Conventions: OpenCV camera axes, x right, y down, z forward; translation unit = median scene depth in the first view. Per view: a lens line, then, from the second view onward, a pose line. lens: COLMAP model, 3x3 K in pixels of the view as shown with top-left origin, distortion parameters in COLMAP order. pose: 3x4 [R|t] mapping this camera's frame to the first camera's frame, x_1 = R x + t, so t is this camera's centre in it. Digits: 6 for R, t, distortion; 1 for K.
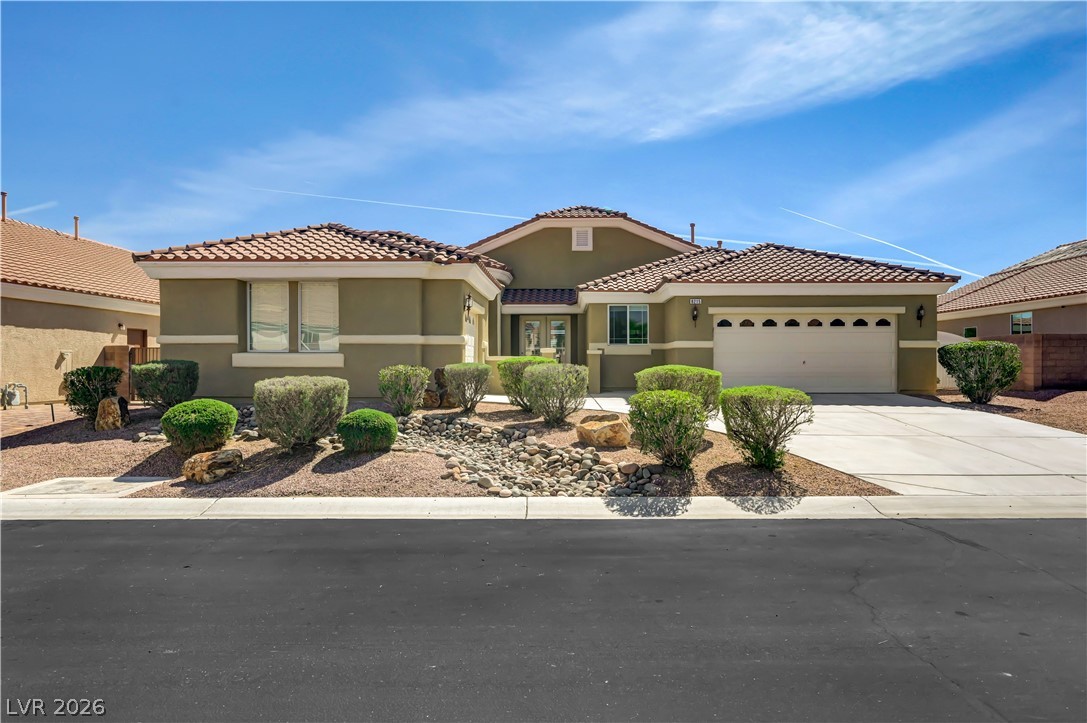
lens RADIAL K [[684.3, 0, 548.1], [0, 684.3, 357.7], [0, 0, 1]] dist [-0.000596, 0.001919]
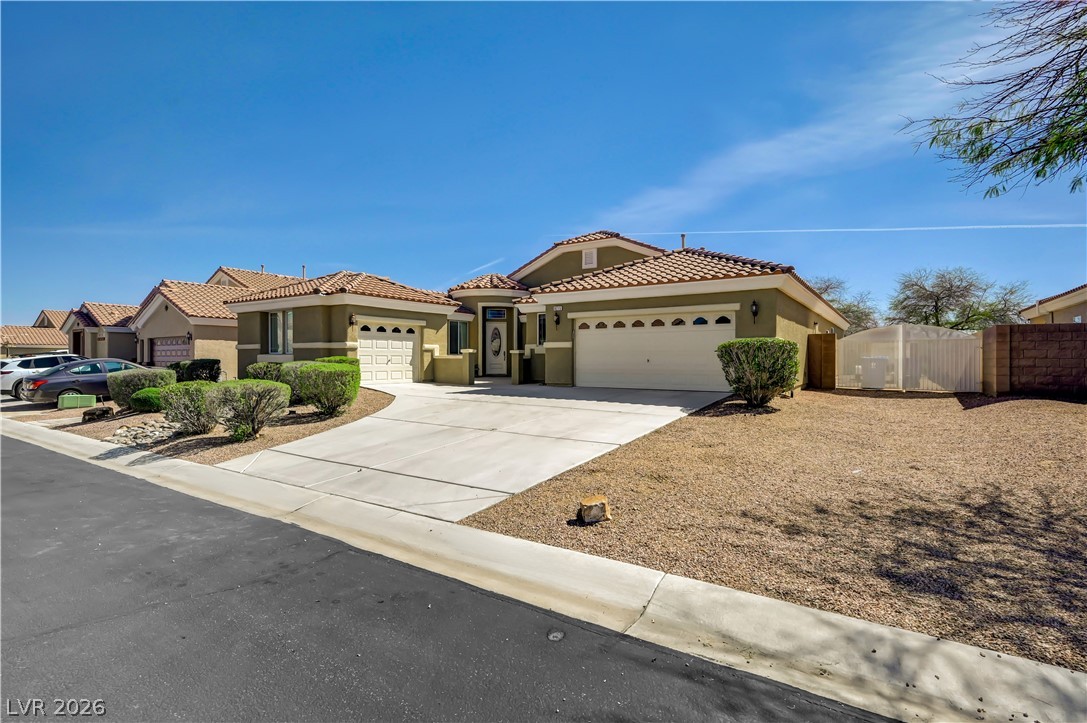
lens RADIAL K [[523.2, 0, 538.1], [0, 523.2, 368.5], [0, 0, 1]] dist [-0.014328, -0.000703]
pose [[0.839155, 0.010960, -0.543782, 0.788268], [0.002927, 0.999691, 0.024667, -0.001580], [0.543885, -0.022291, 0.838864, 0.266554]]
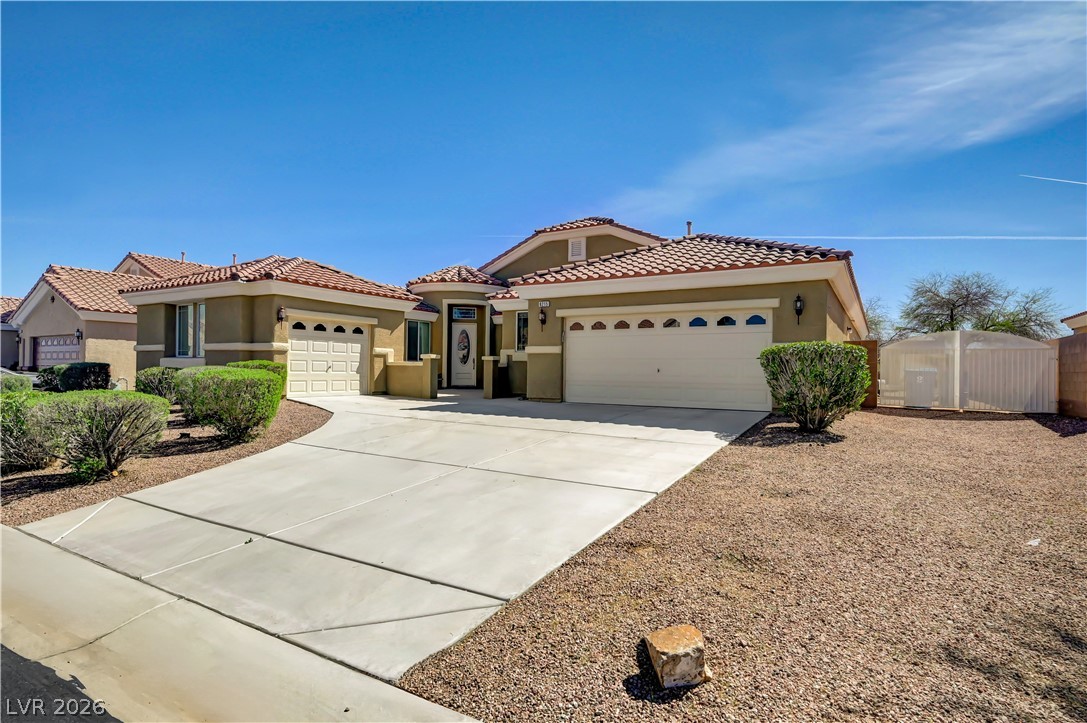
lens RADIAL K [[562.6, 0, 538.7], [0, 562.6, 376.7], [0, 0, 1]] dist [-0.014488, 0.003756]
pose [[0.869049, 0.016844, -0.494439, 0.690736], [-0.008536, 0.999782, 0.019058, 0.003086], [0.494653, -0.012342, 0.869003, 0.381369]]
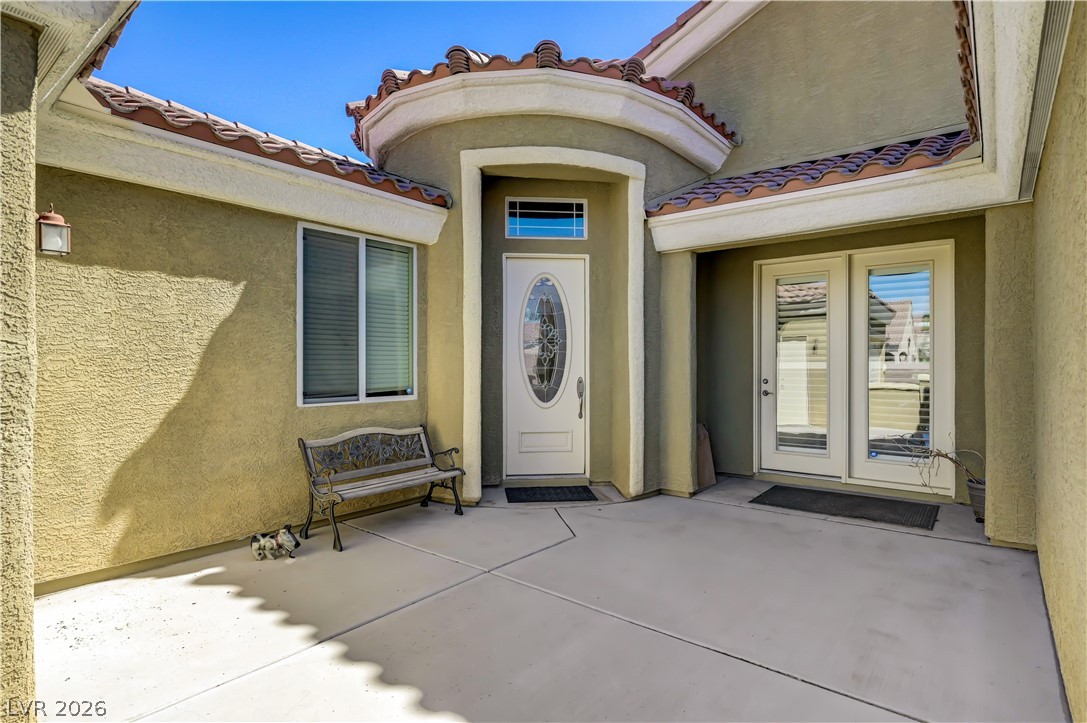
lens RADIAL K [[562.6, 0, 539.6], [0, 562.6, 366.5], [0, 0, 1]] dist [-0.014488, 0.003756]
pose [[0.801174, 0.000174, -0.598432, 0.072090], [0.007336, 0.999922, 0.010112, -0.027250], [0.598387, -0.012492, 0.801110, 1.183945]]
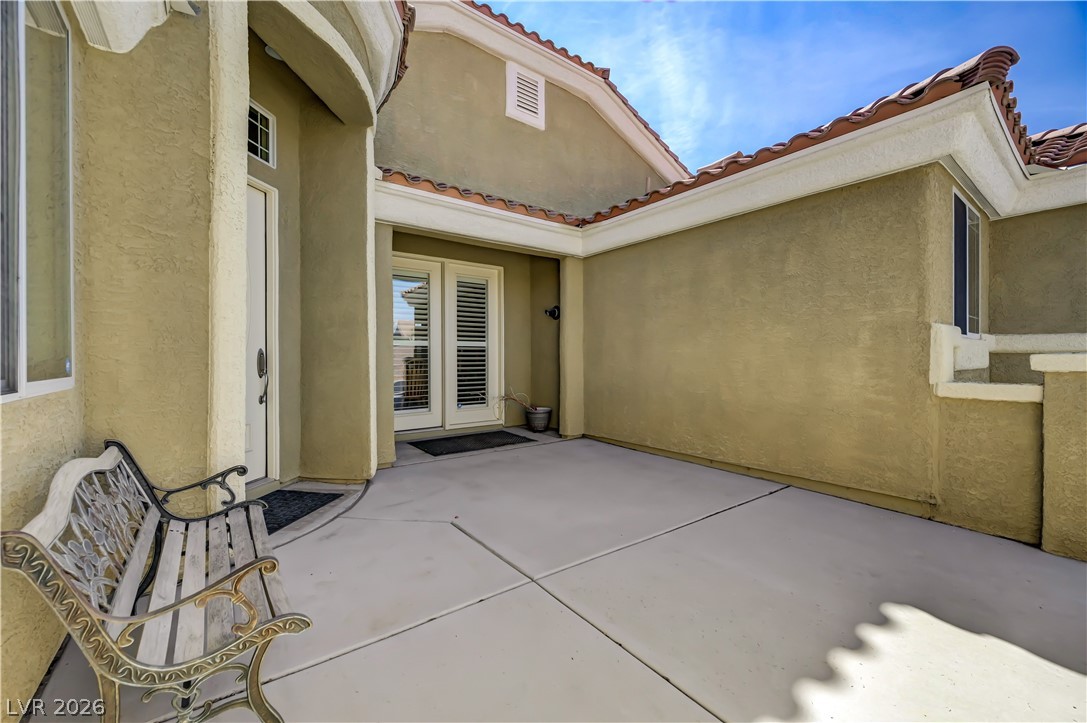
lens RADIAL K [[430.7, 0, 543.0], [0, 430.7, 359.7], [0, 0, 1]] dist [0.001137, 0.000125]
pose [[0.775222, -0.006848, 0.631652, -0.167365], [-0.002163, 0.999907, 0.013495, -0.013528], [-0.631685, -0.011828, 0.775135, 1.246297]]
